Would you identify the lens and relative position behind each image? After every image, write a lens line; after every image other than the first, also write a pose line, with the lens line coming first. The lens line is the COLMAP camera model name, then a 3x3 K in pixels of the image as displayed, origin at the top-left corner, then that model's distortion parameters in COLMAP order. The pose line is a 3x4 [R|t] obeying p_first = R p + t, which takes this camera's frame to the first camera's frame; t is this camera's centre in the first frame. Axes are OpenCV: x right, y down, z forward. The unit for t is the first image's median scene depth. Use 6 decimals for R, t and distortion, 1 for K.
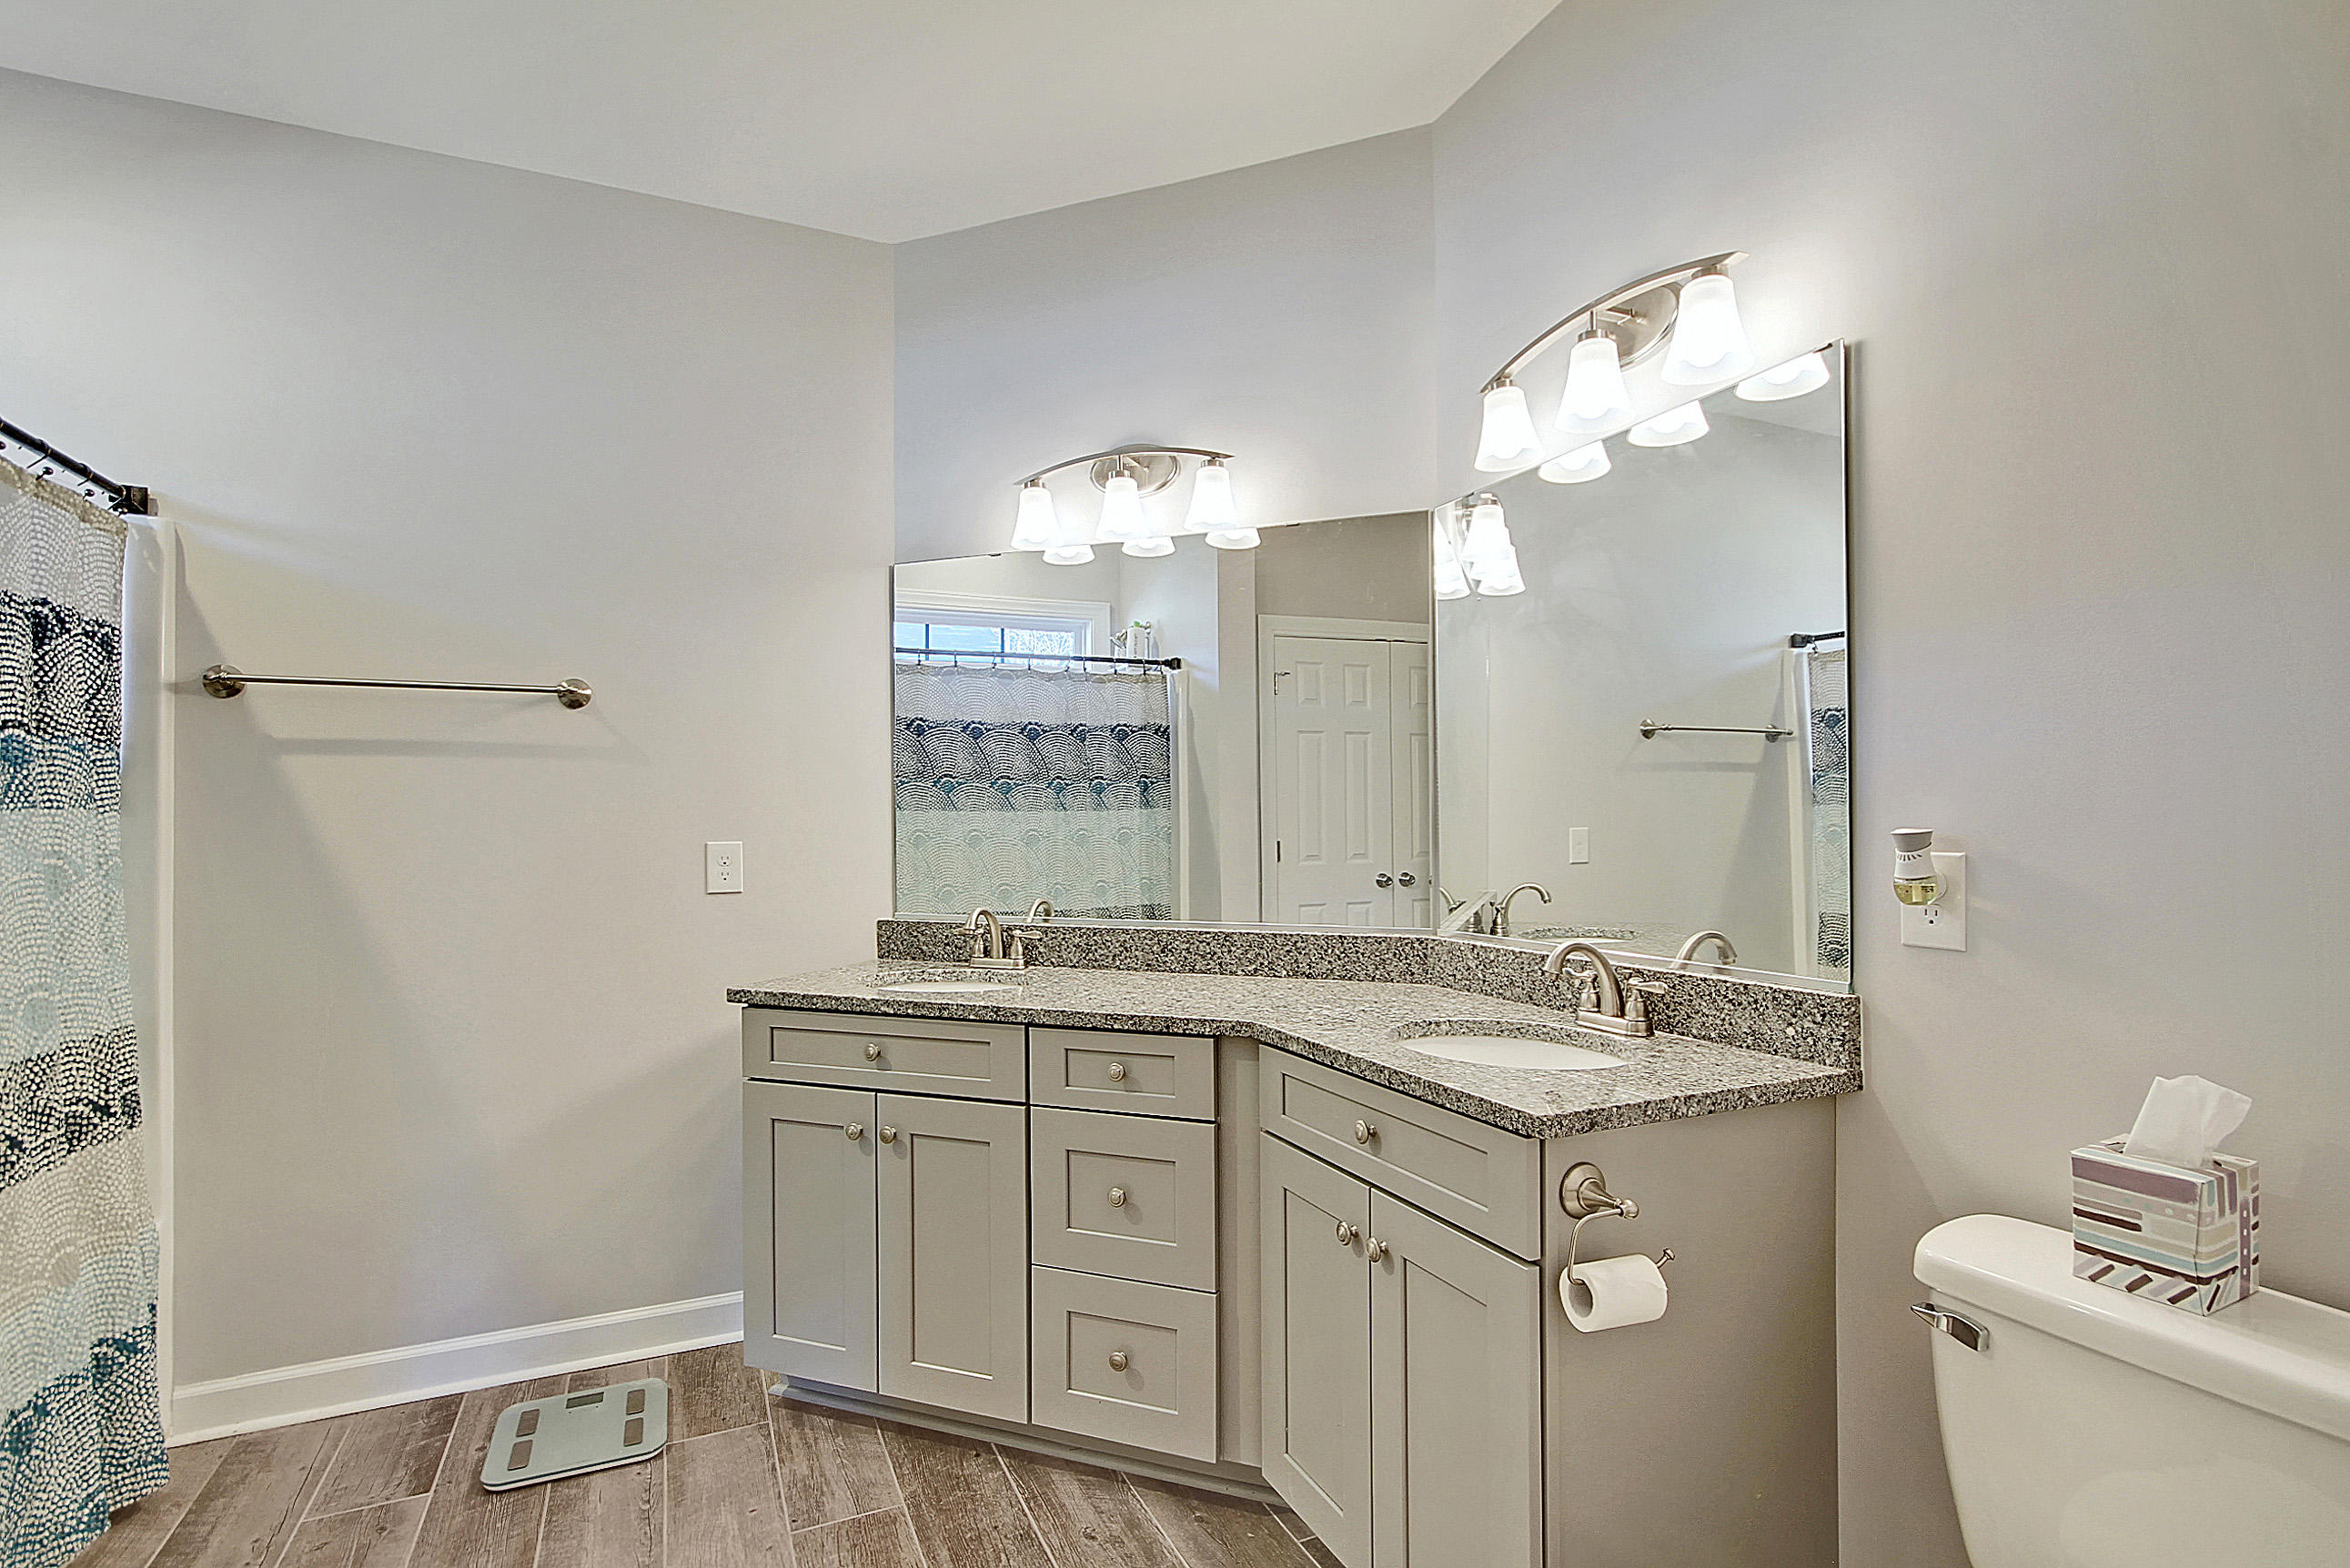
lens RADIAL K [[1126.4, 0, 1178.4], [0, 1126.4, 816.4], [0, 0, 1]] dist [0.000748, 0.000616]
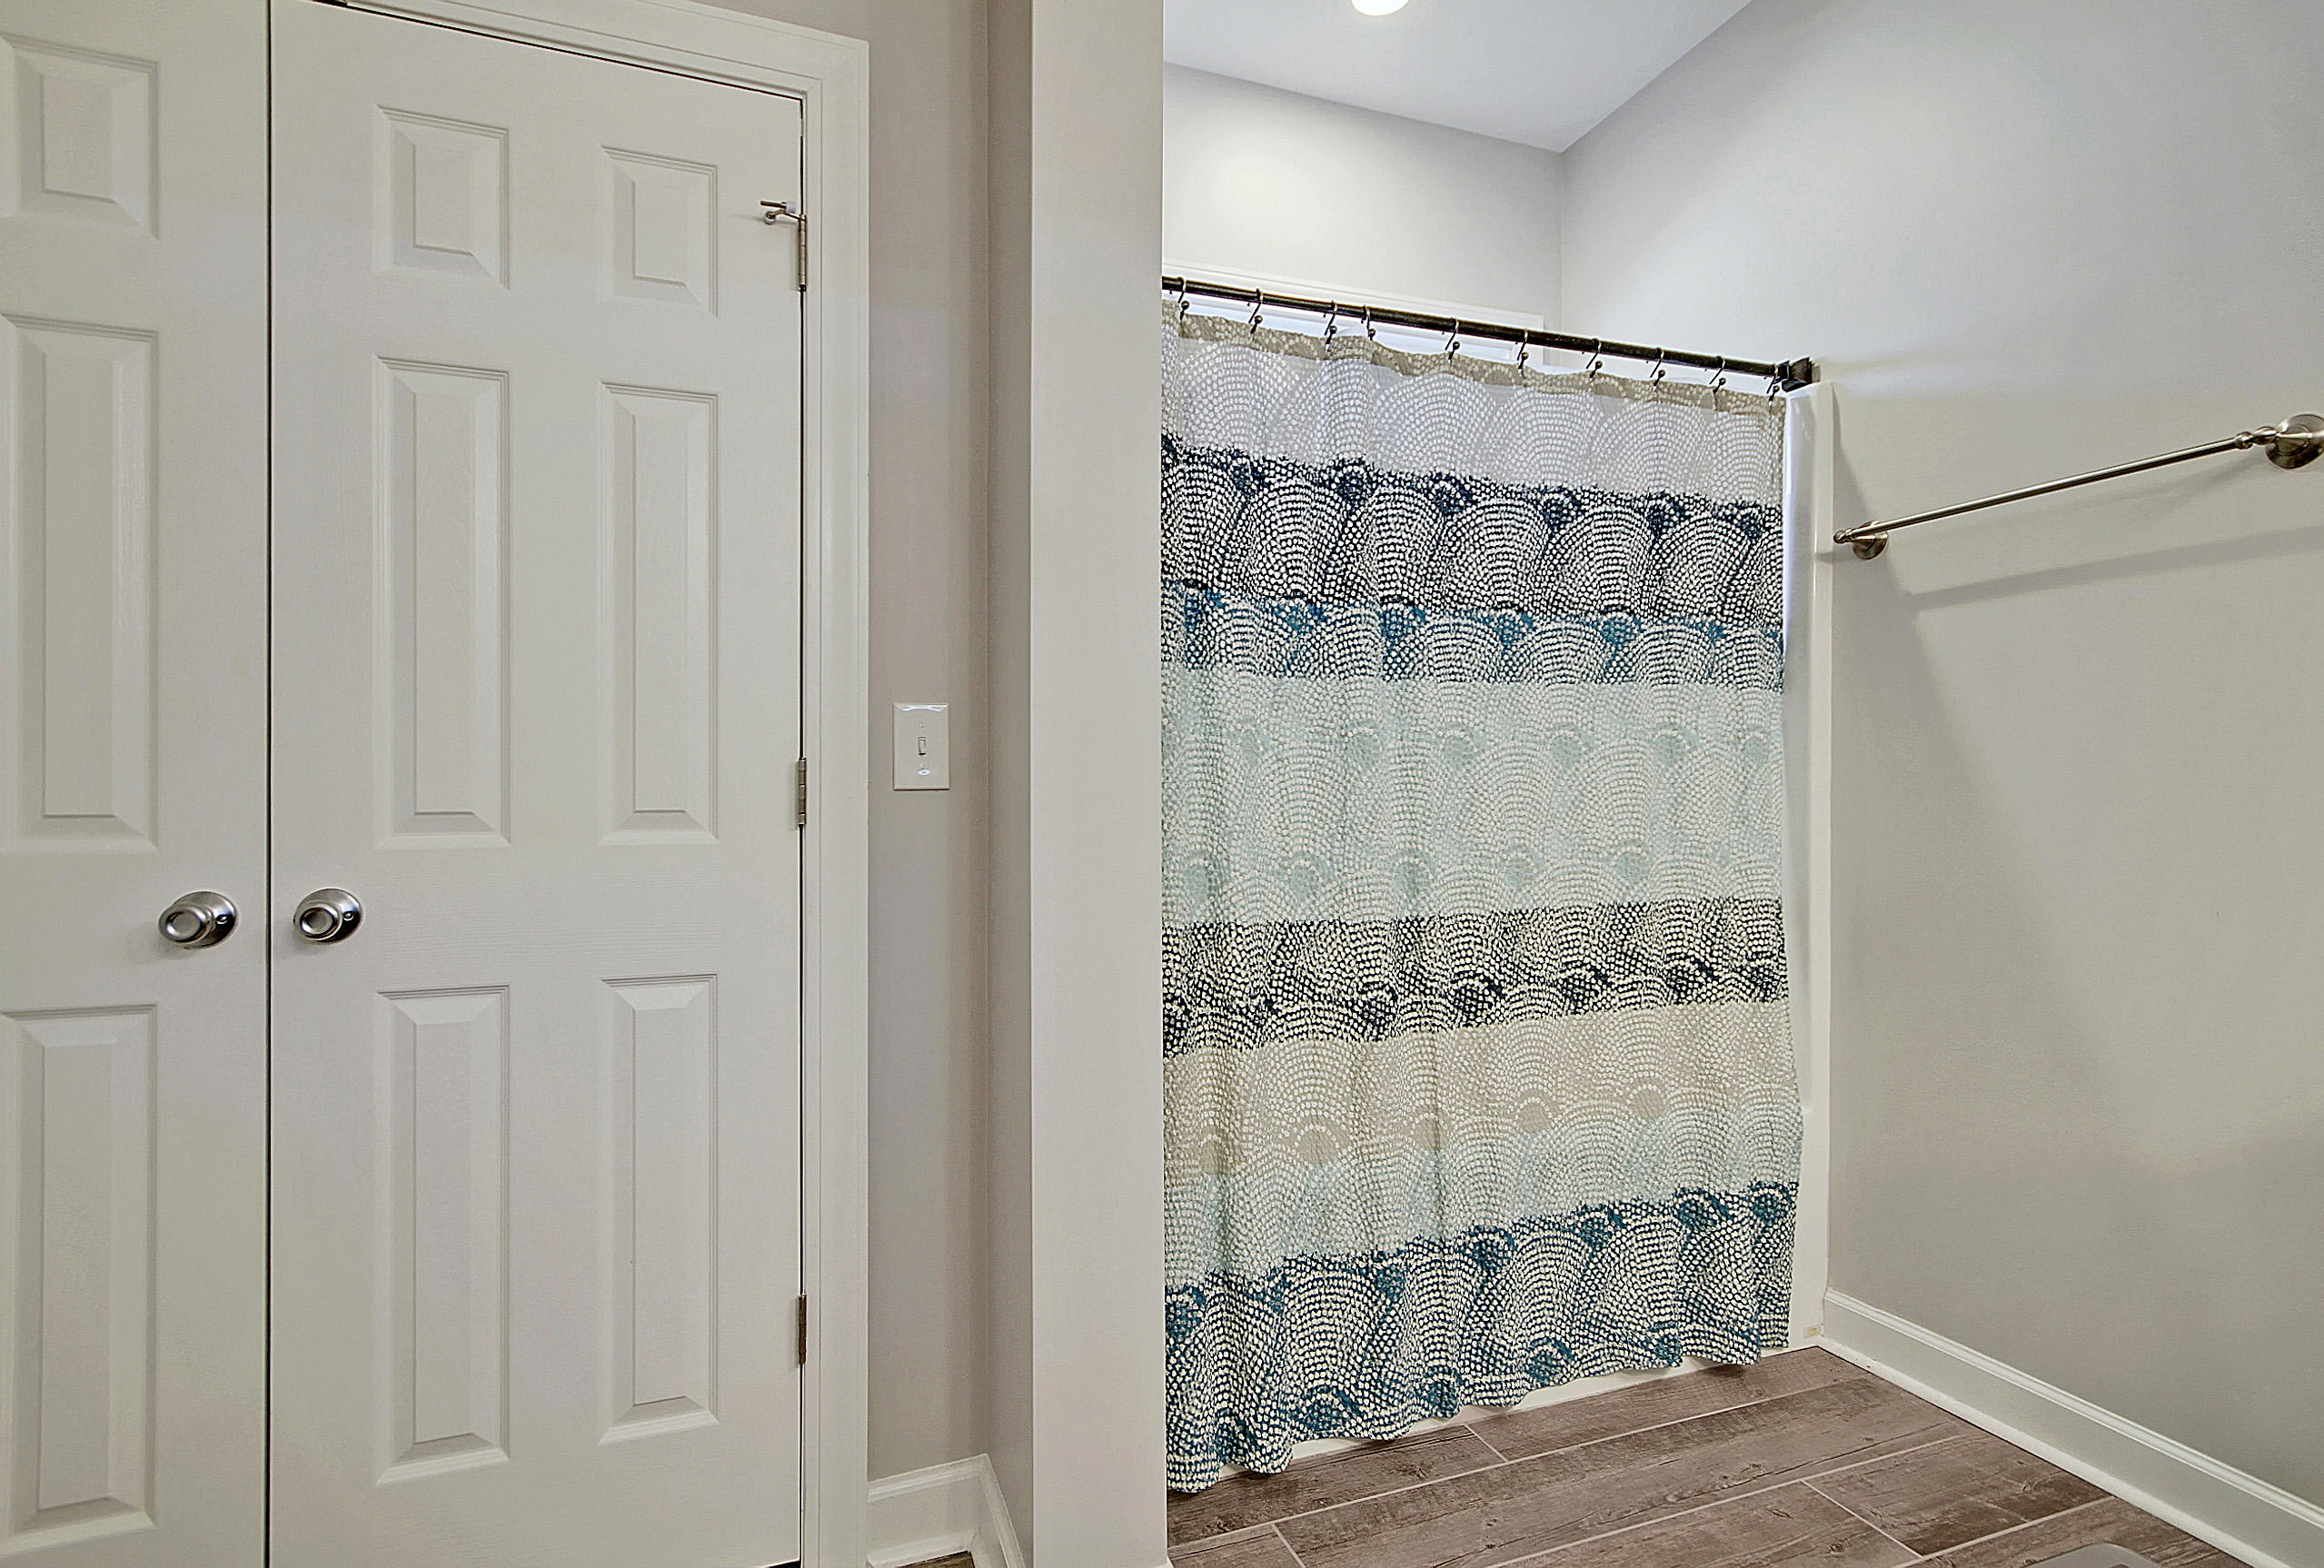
lens RADIAL K [[1140.7, 0, 1158.8], [0, 1140.7, 796.9], [0, 0, 1]] dist [-0.000396, -0.000004]
pose [[-0.080119, 0.006822, -0.996762, 0.127409], [0.009612, 0.999935, 0.006071, 0.083868], [0.996739, -0.009094, -0.080180, 0.552045]]
